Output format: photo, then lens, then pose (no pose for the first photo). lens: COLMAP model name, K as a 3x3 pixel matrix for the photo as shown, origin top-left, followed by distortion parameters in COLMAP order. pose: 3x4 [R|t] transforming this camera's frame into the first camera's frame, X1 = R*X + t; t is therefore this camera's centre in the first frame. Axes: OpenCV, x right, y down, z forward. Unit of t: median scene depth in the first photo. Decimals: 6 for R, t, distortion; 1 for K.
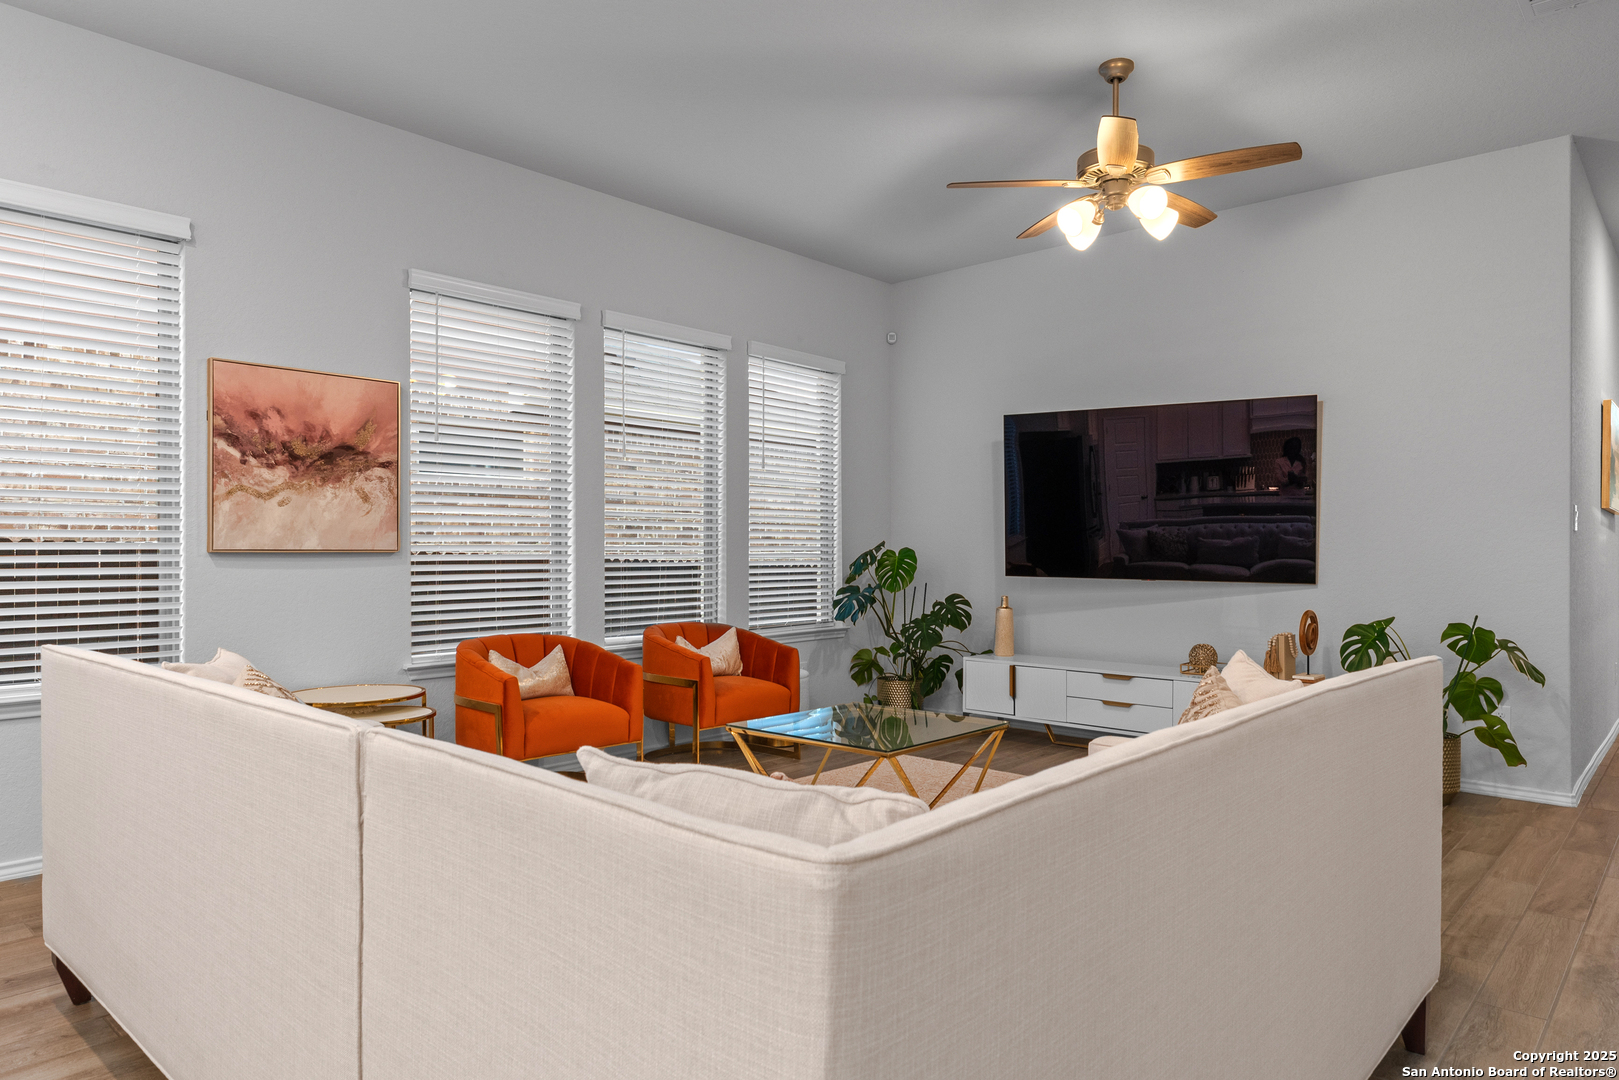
lens RADIAL K [[1005.4, 0, 807.3], [0, 1005.4, 558.1], [0, 0, 1]] dist [-0.000932, -0.001065]
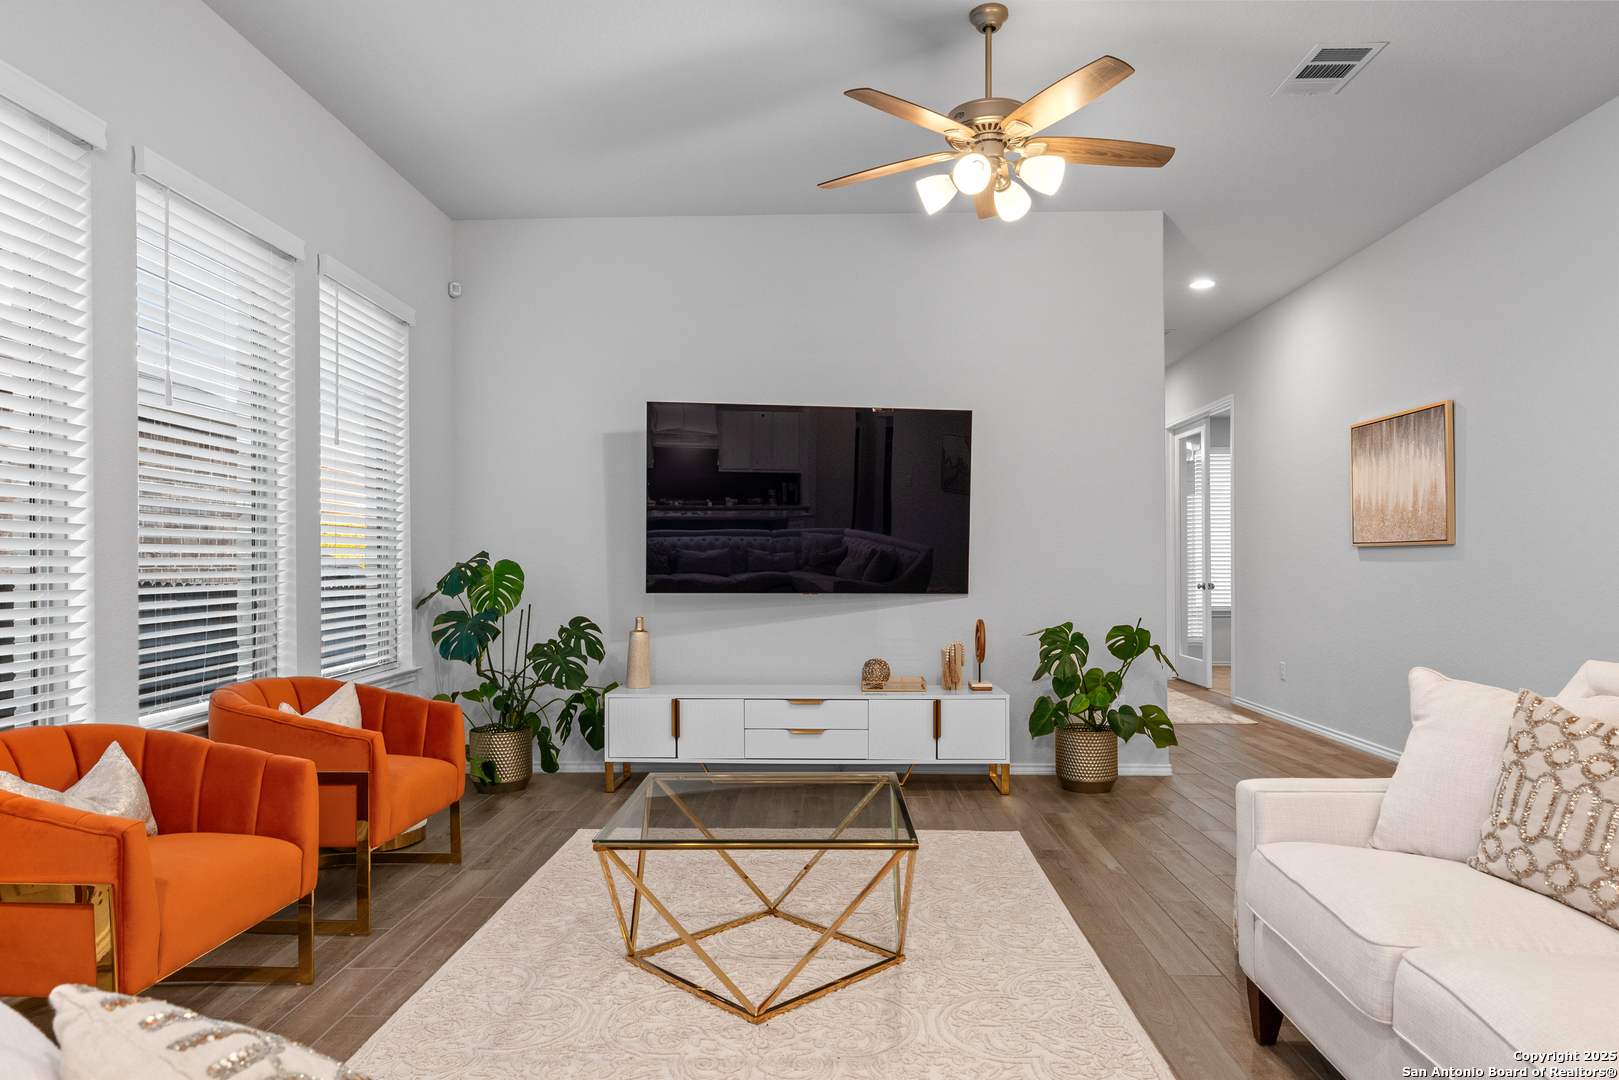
lens RADIAL K [[1005.4, 0, 807.3], [0, 1005.4, 558.1], [0, 0, 1]] dist [-0.000932, -0.001065]
pose [[0.757588, -0.001560, 0.652731, -0.260044], [0.011066, 0.999884, -0.010455, -0.001149], [-0.652639, 0.015143, 0.757518, 0.288633]]
